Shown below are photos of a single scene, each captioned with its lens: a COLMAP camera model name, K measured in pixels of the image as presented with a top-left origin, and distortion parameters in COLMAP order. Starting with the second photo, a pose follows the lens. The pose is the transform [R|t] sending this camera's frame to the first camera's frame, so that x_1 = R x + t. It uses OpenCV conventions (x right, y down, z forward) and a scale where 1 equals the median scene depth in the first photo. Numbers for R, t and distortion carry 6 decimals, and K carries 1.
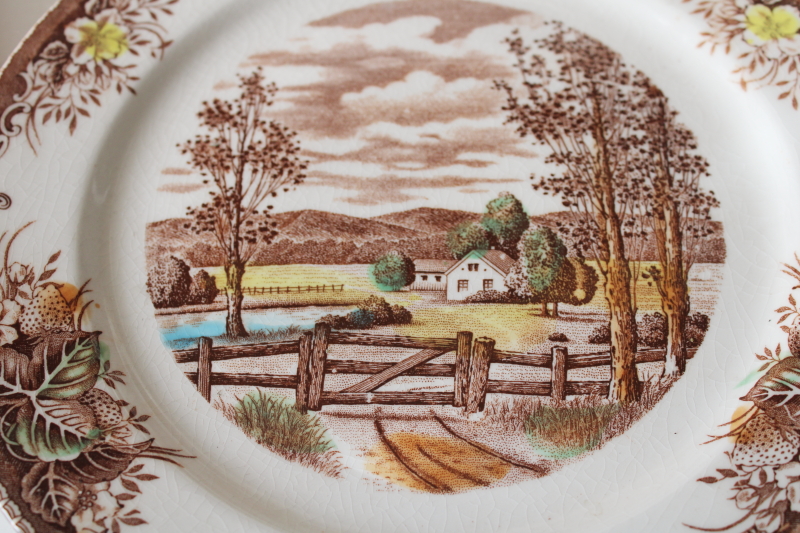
lens RADIAL K [[1142.6, 0, 400.0], [0, 1142.6, 266.5], [0, 0, 1]] dist [-0.042453, -0.049112]
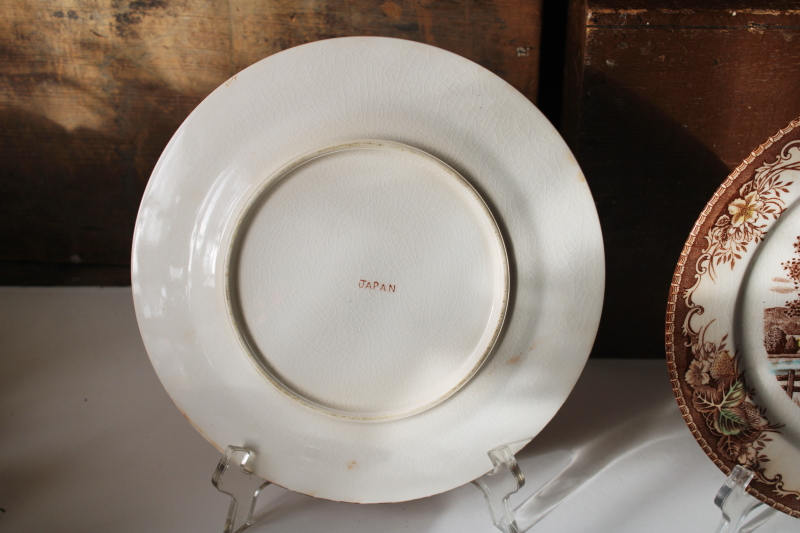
lens RADIAL K [[1142.6, 0, 400.0], [0, 1142.6, 266.5], [0, 0, 1]] dist [-0.042453, -0.049112]
pose [[0.997767, 0.039145, -0.054126, -0.729341], [0.014955, 0.658809, 0.752162, -1.535074], [0.065102, -0.751292, 0.656752, -0.269720]]
